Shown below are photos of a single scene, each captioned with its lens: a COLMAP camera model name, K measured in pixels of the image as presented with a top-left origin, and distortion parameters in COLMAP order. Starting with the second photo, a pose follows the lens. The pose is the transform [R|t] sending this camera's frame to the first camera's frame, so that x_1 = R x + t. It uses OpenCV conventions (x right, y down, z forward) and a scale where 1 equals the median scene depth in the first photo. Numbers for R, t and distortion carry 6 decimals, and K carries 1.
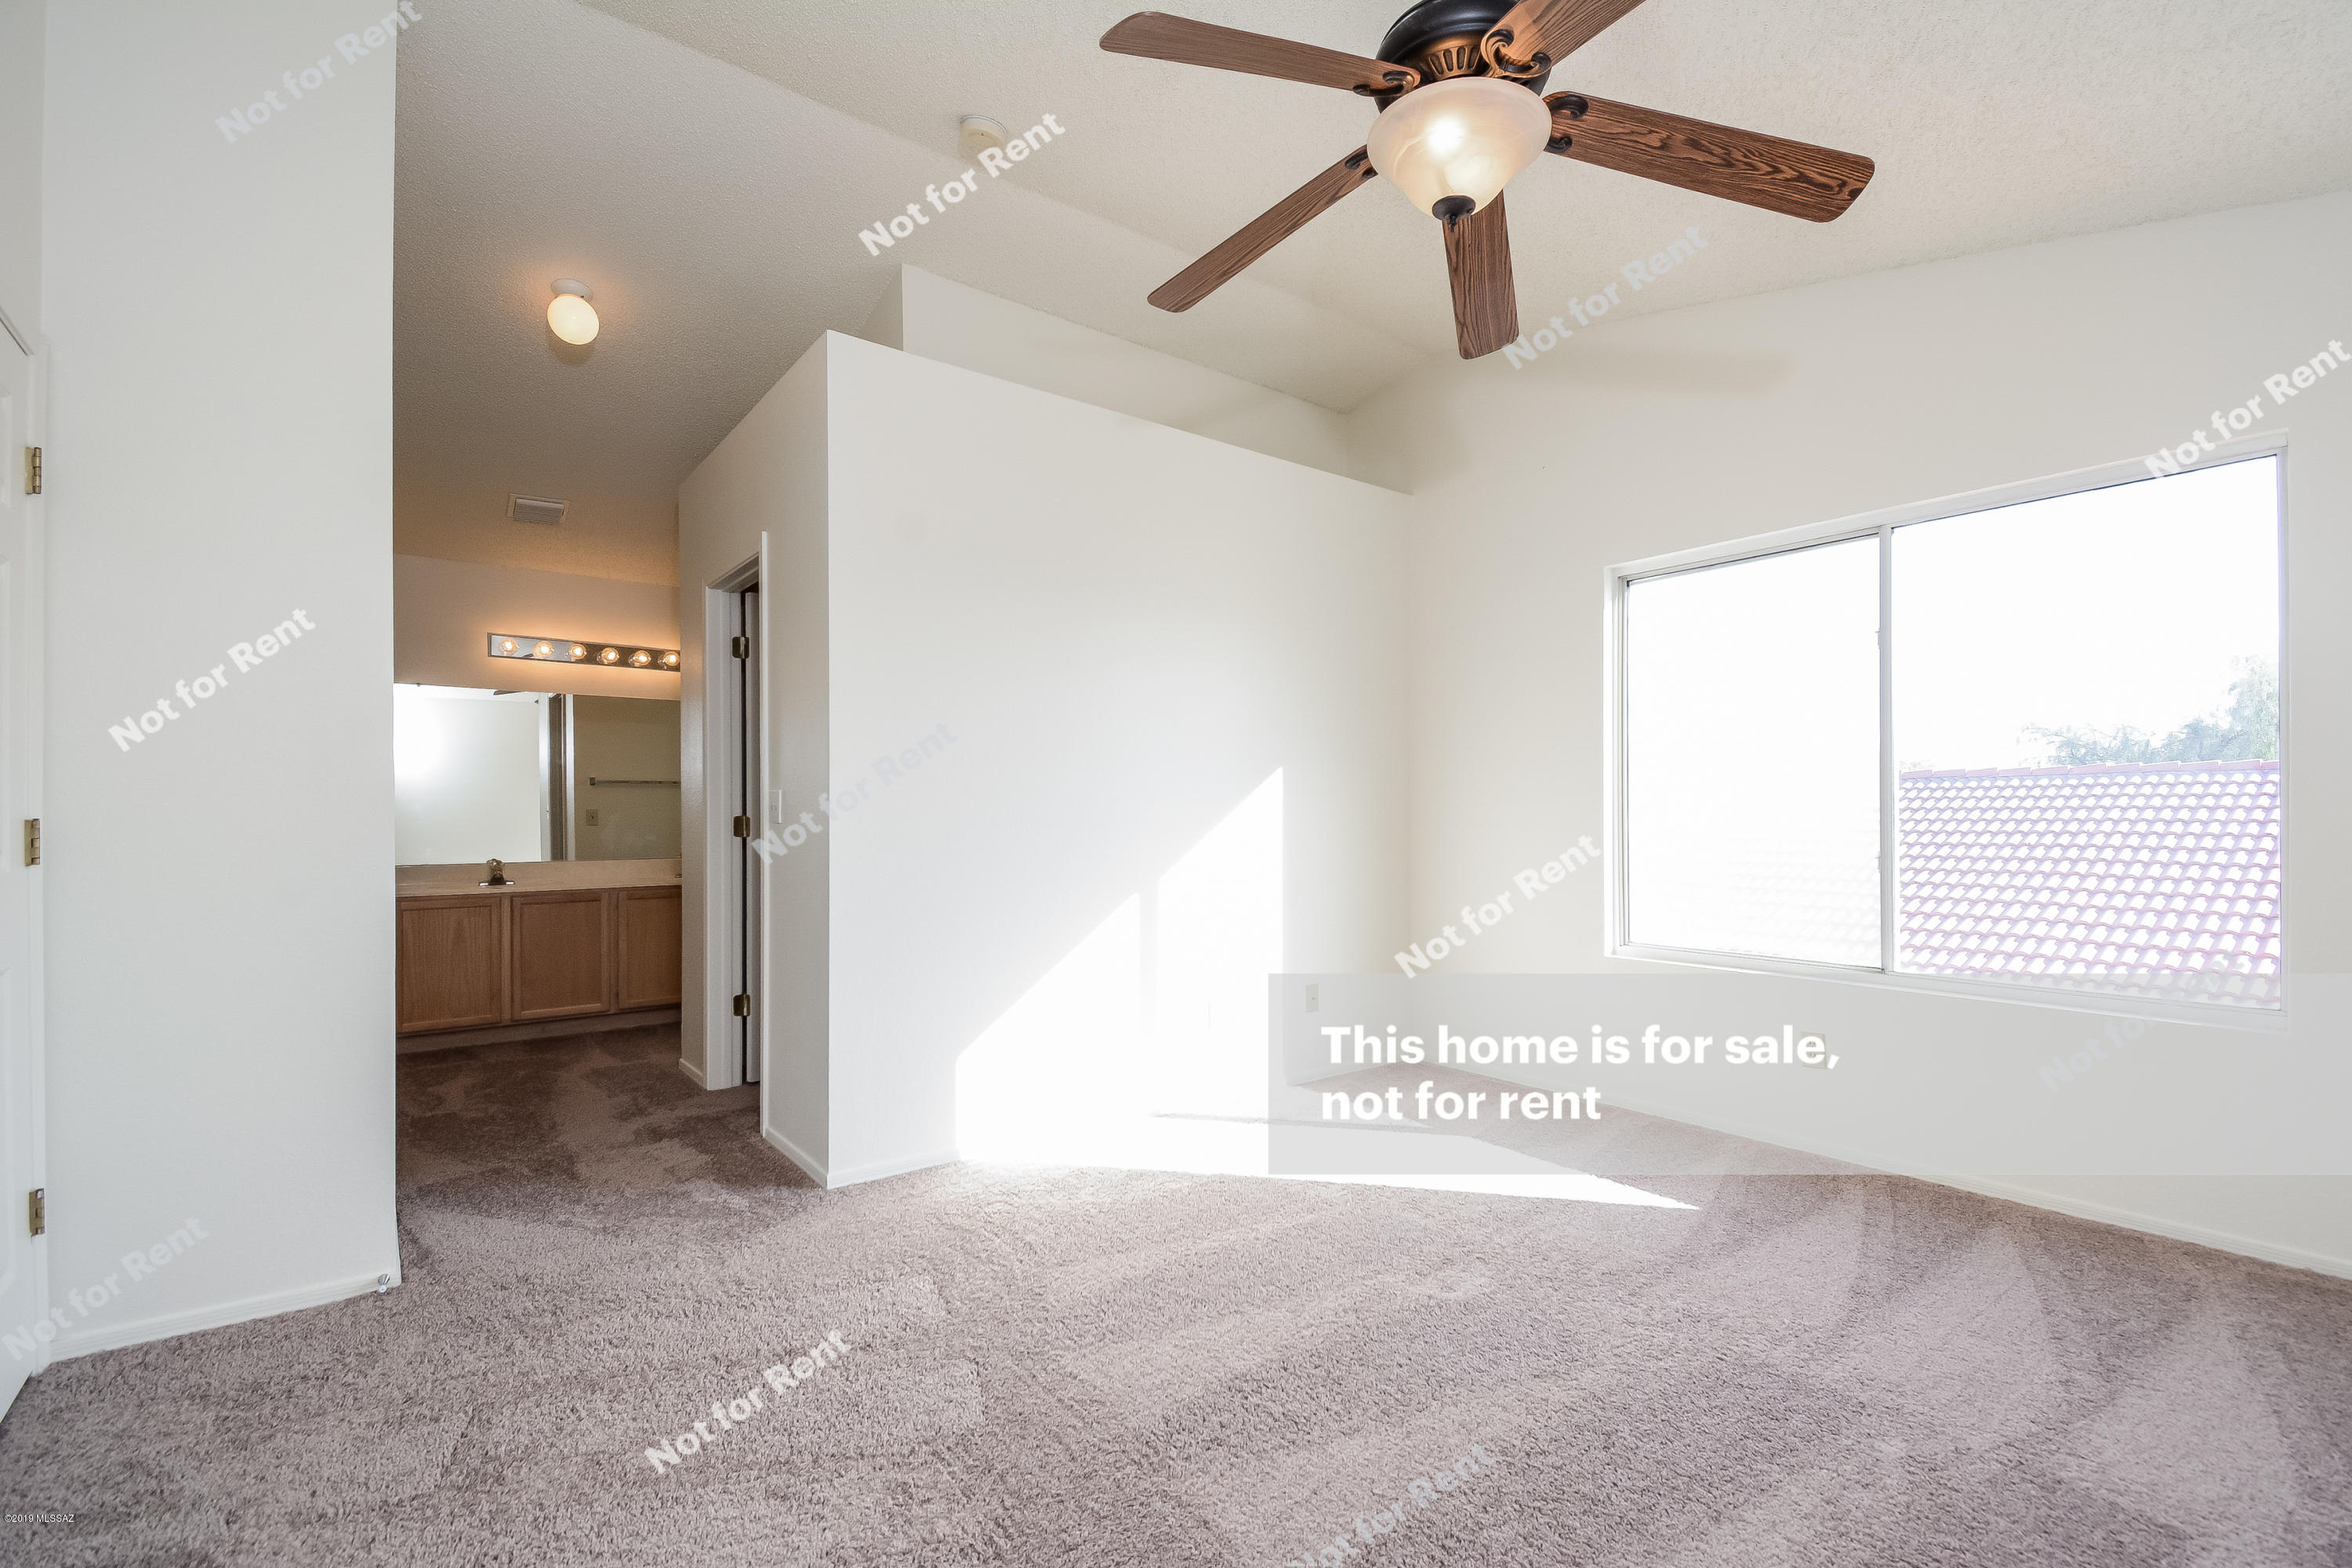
lens RADIAL K [[1042.3, 0, 1189.0], [0, 1042.3, 810.7], [0, 0, 1]] dist [0.001919, -0.000214]
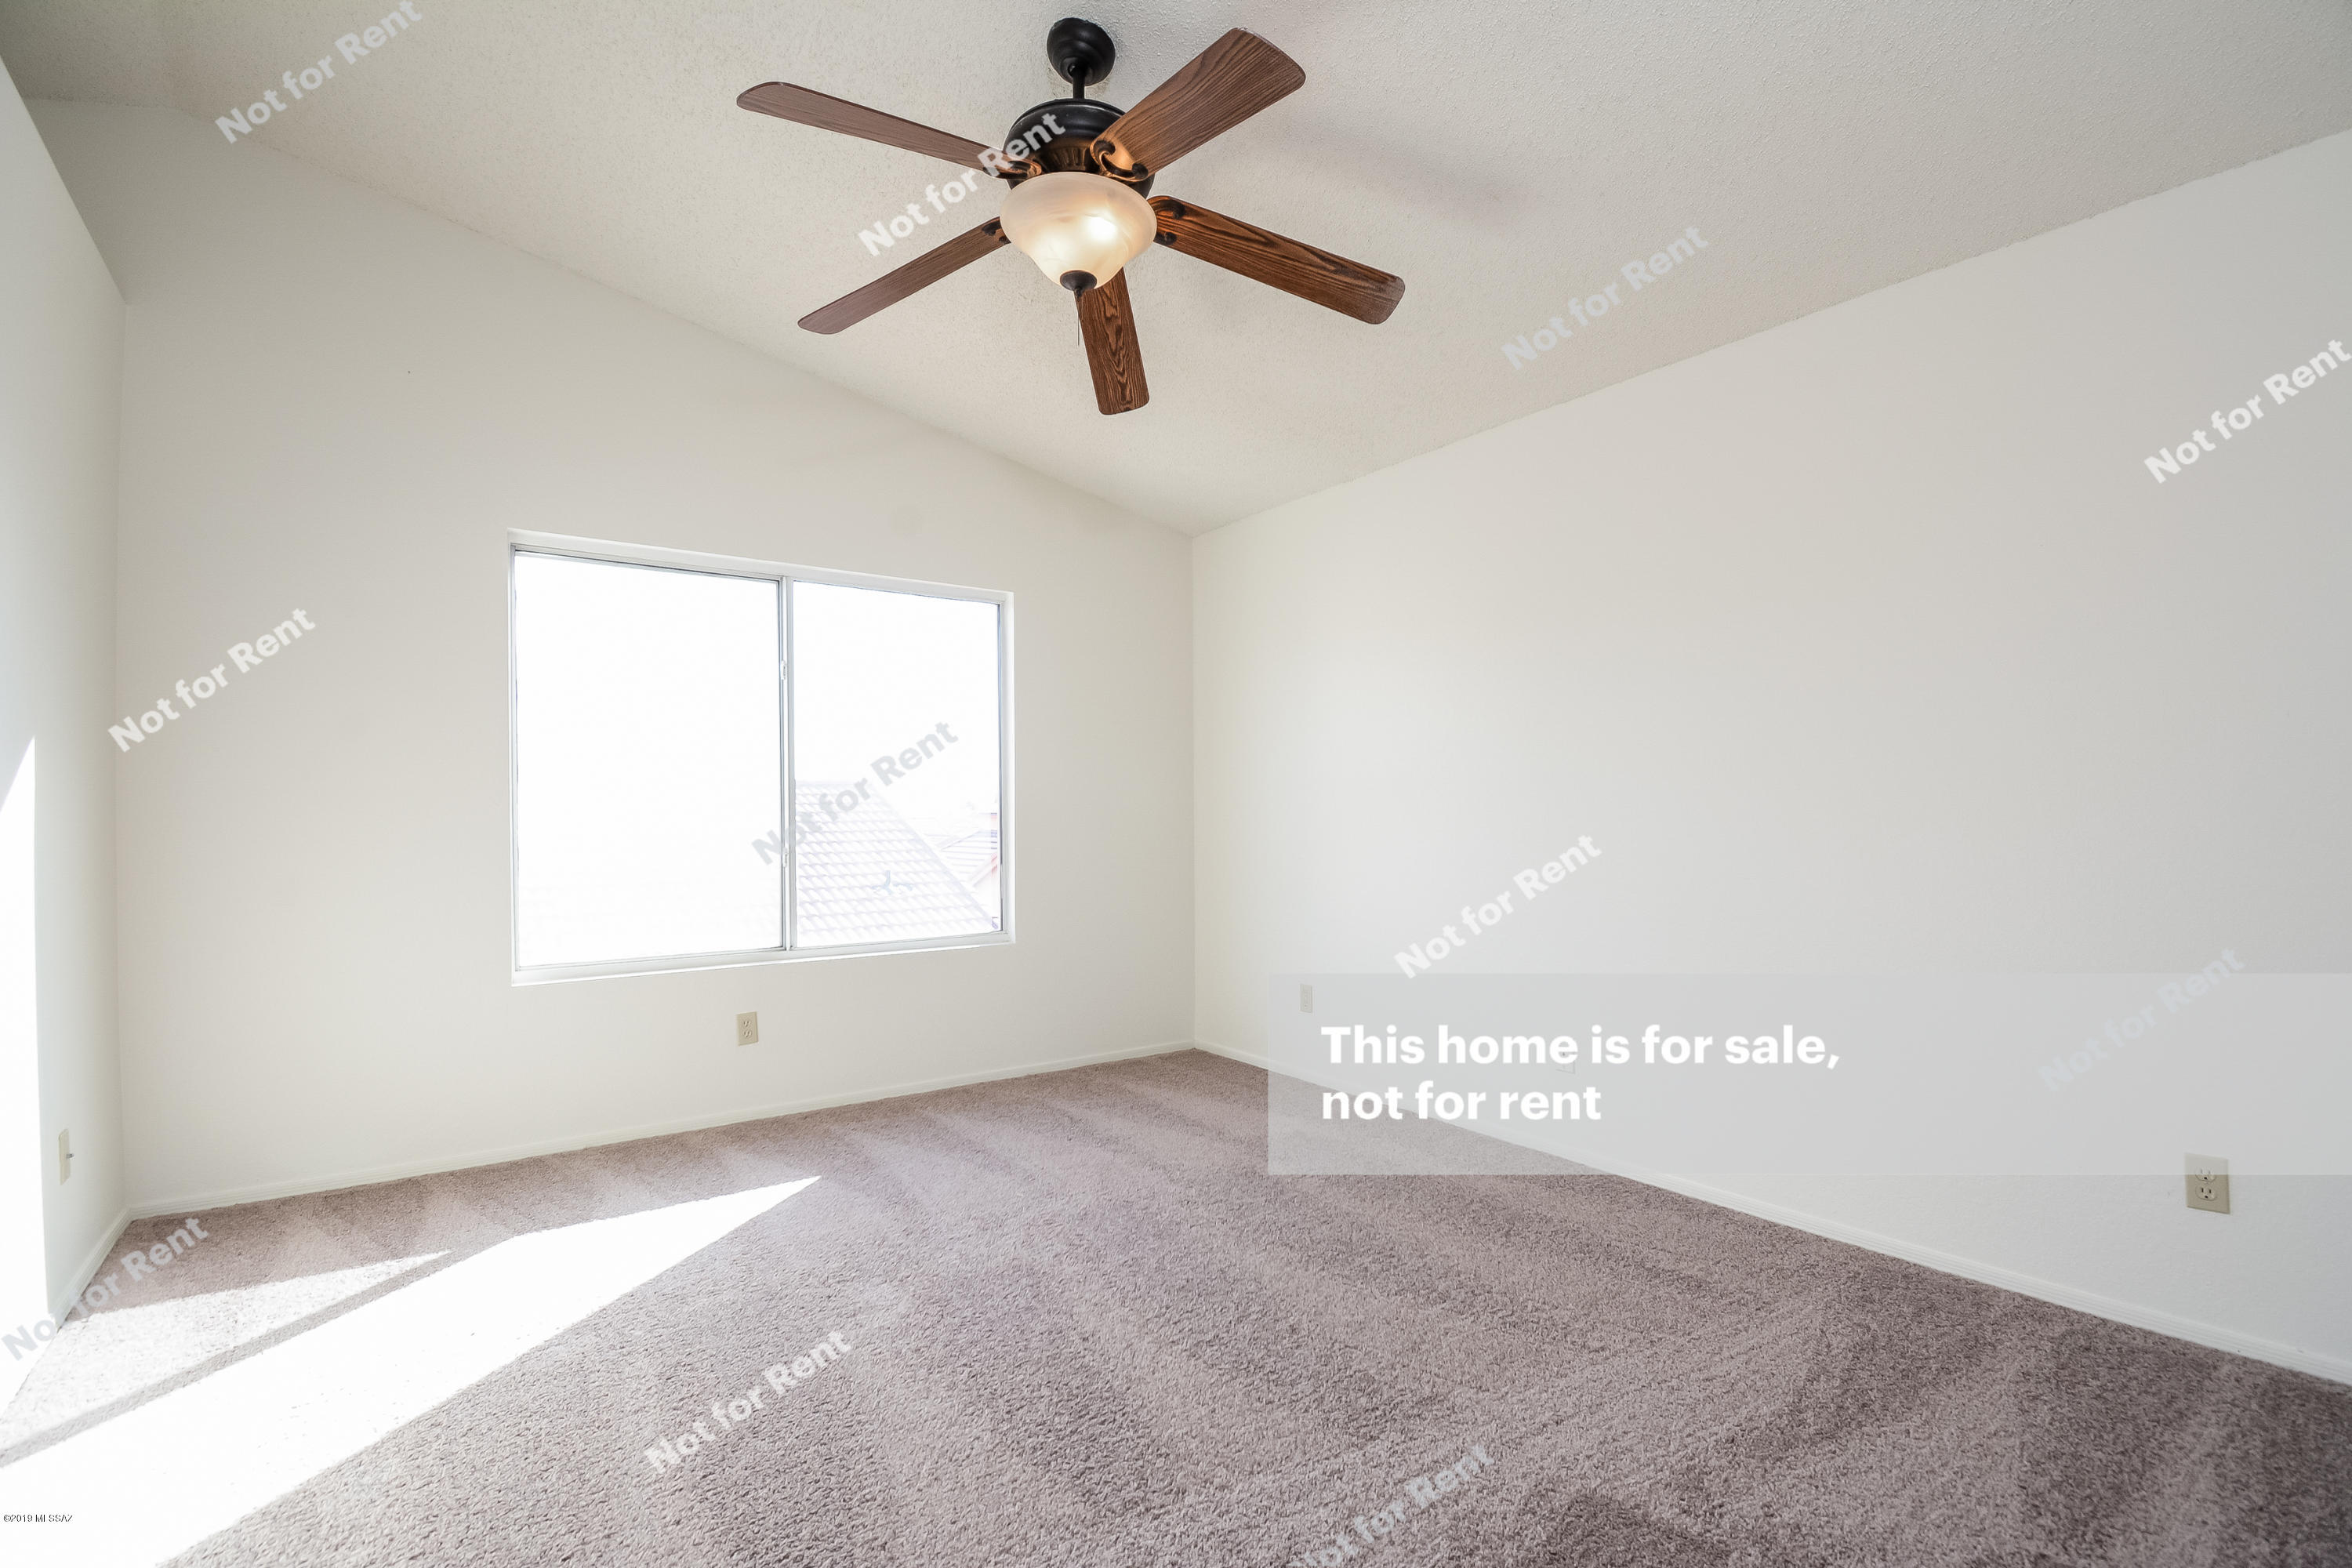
lens RADIAL K [[1042.3, 0, 1189.0], [0, 1042.3, 810.7], [0, 0, 1]] dist [0.001919, -0.000214]
pose [[0.052184, 0.000230, 0.998637, -0.575077], [0.000271, 1.000000, -0.000244, -0.004058], [-0.998637, 0.000283, 0.052184, 0.544597]]
